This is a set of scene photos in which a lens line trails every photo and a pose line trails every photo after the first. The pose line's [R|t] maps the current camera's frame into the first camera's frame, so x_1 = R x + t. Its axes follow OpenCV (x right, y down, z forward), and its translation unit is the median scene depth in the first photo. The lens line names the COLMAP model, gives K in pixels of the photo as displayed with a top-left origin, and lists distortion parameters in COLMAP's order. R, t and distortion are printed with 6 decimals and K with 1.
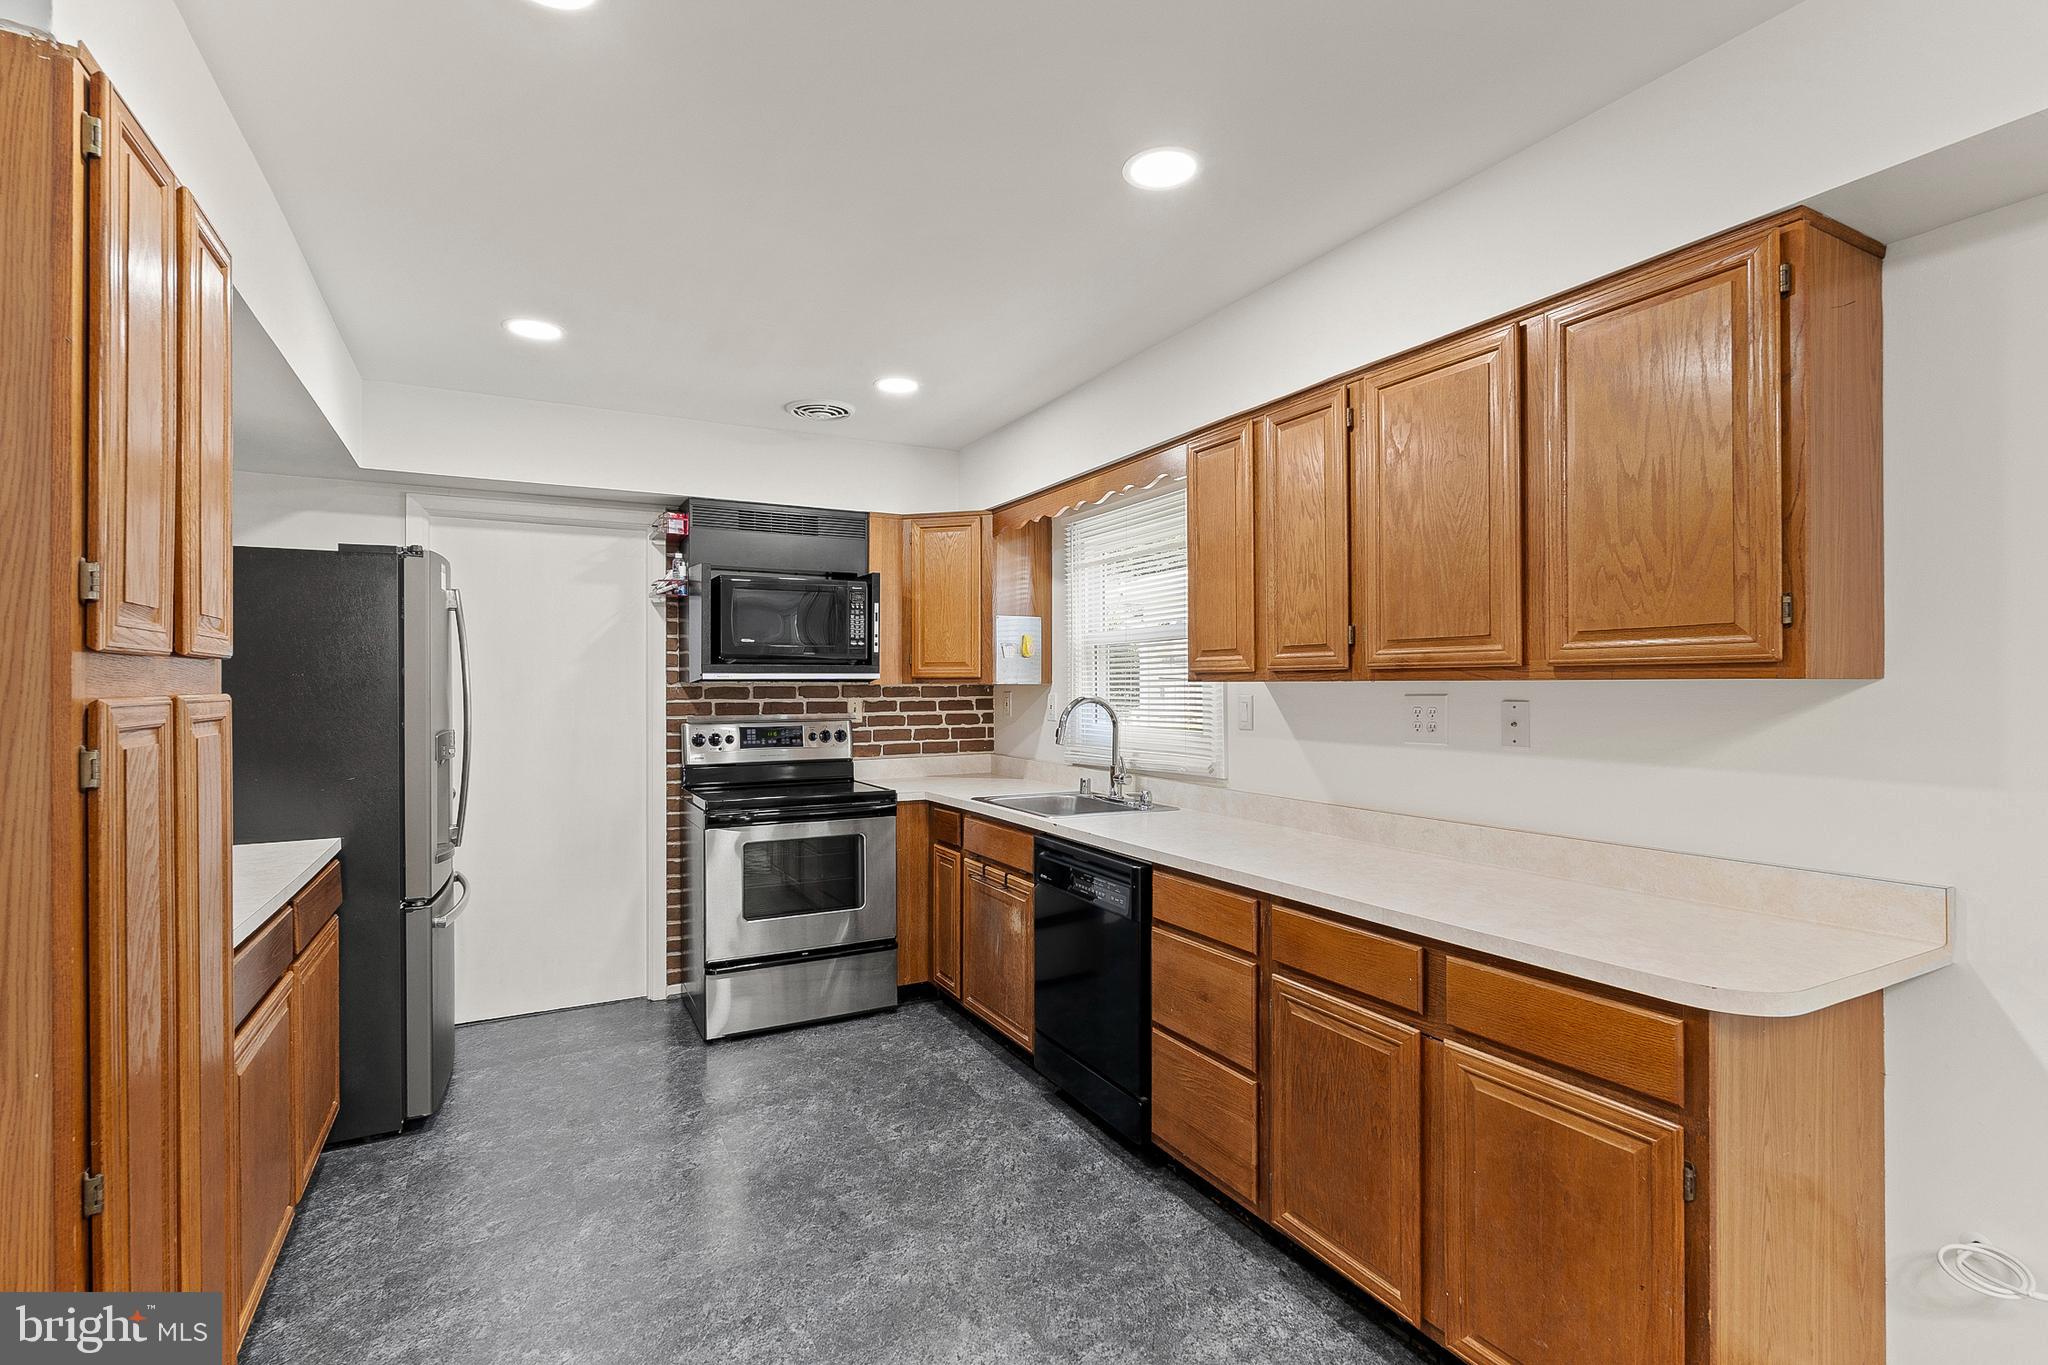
lens RADIAL K [[941.2, 0, 1024.0], [0, 941.2, 682.5], [0, 0, 1]] dist [0.001459, 0.000245]
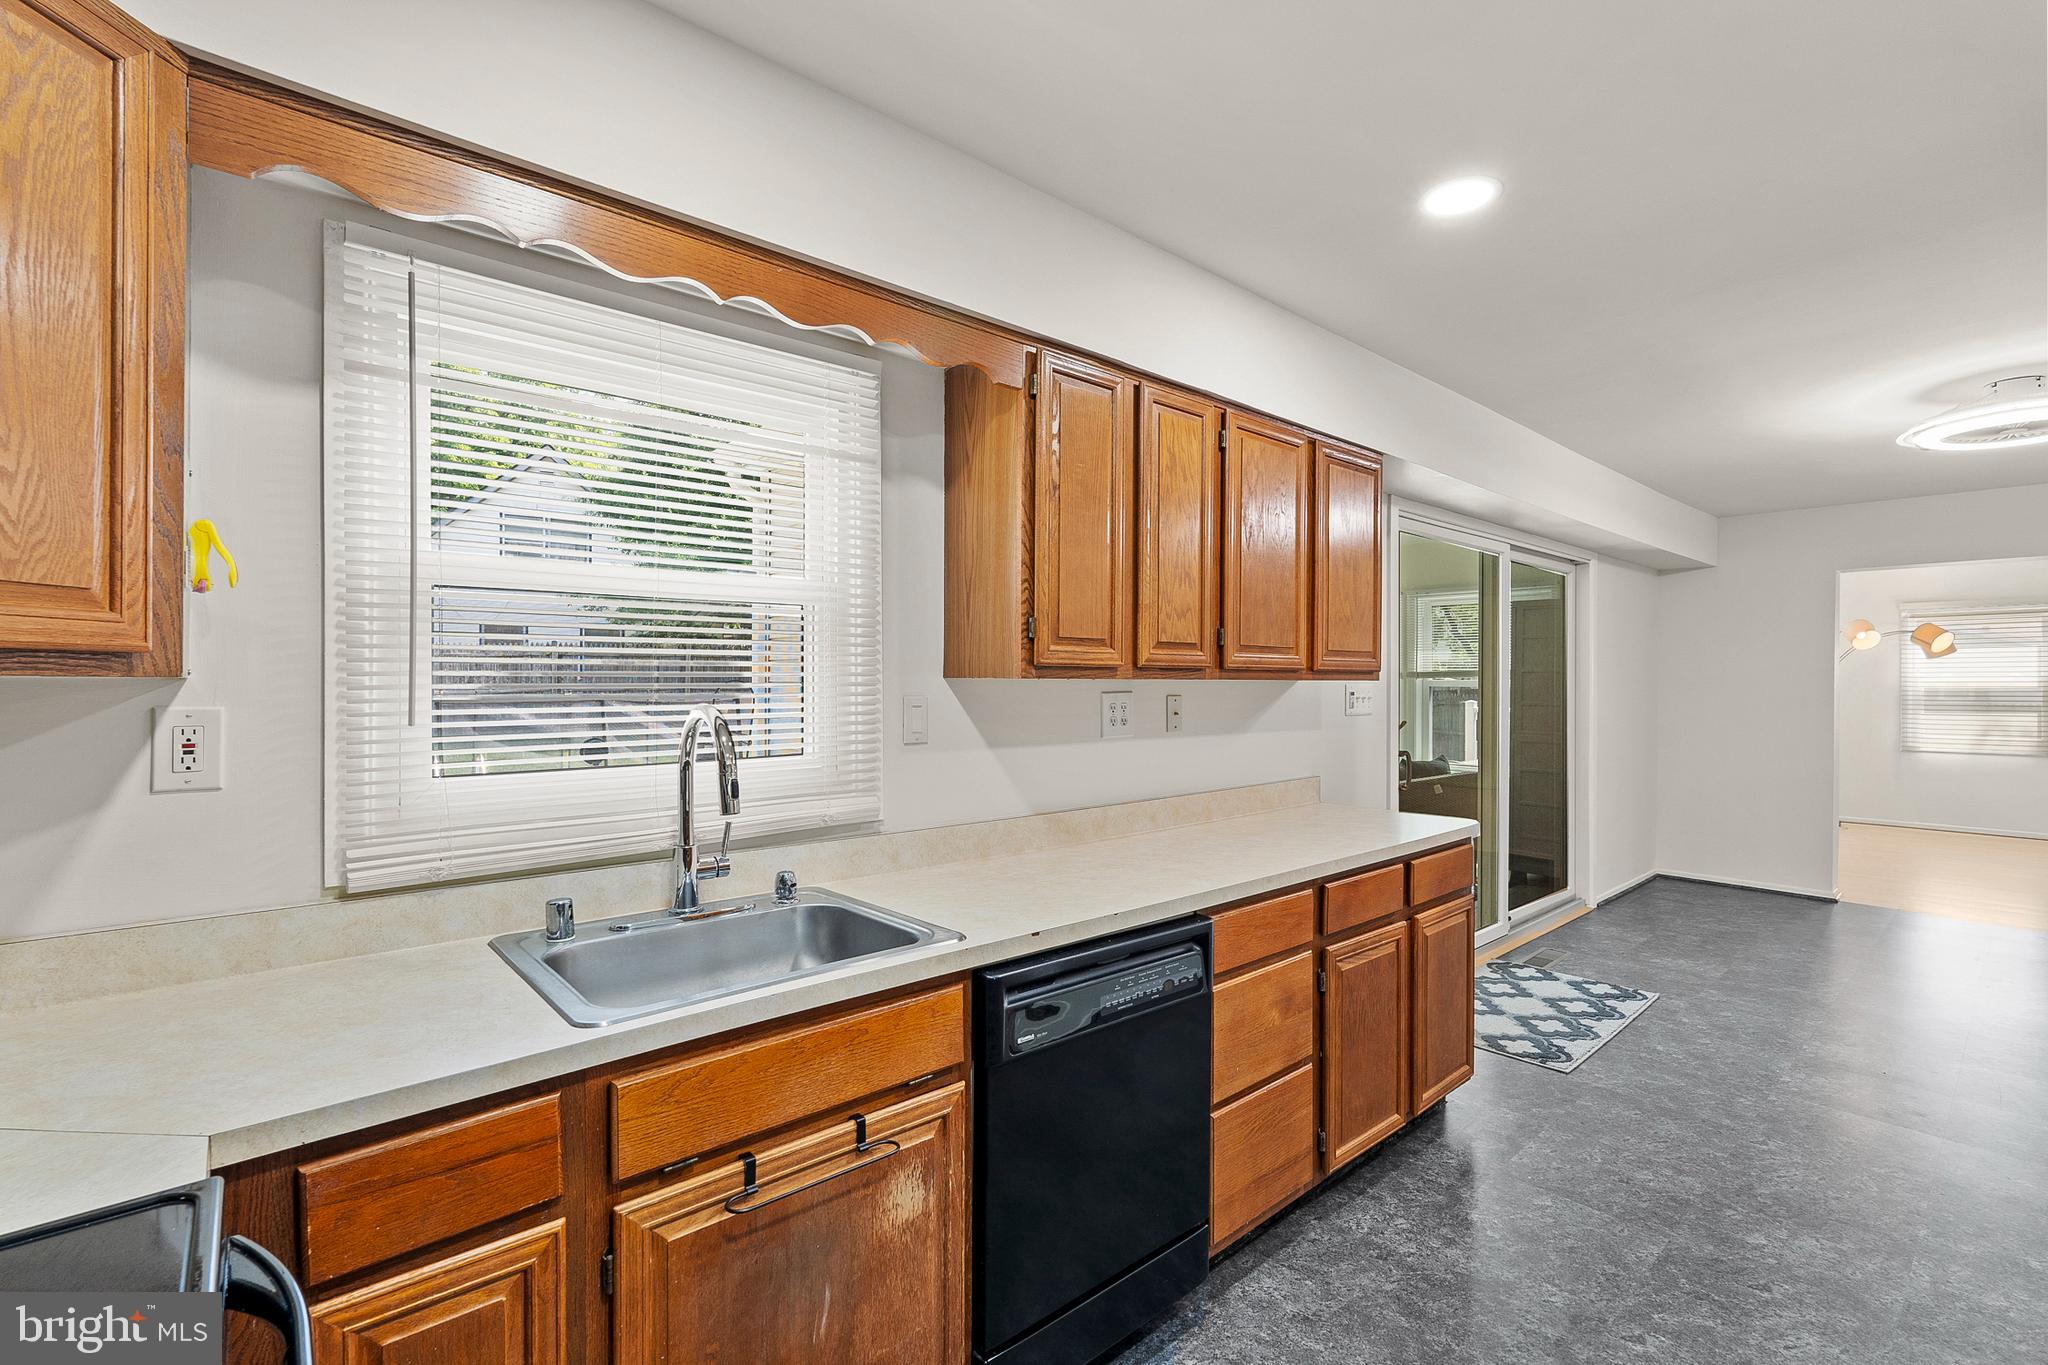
lens RADIAL K [[941.2, 0, 1024.0], [0, 941.2, 682.5], [0, 0, 1]] dist [0.001459, 0.000245]
pose [[-0.236079, -0.003685, 0.971727, -0.363384], [-0.006355, 0.999977, 0.002249, 0.000373], [-0.971713, -0.005644, -0.236097, 0.814653]]
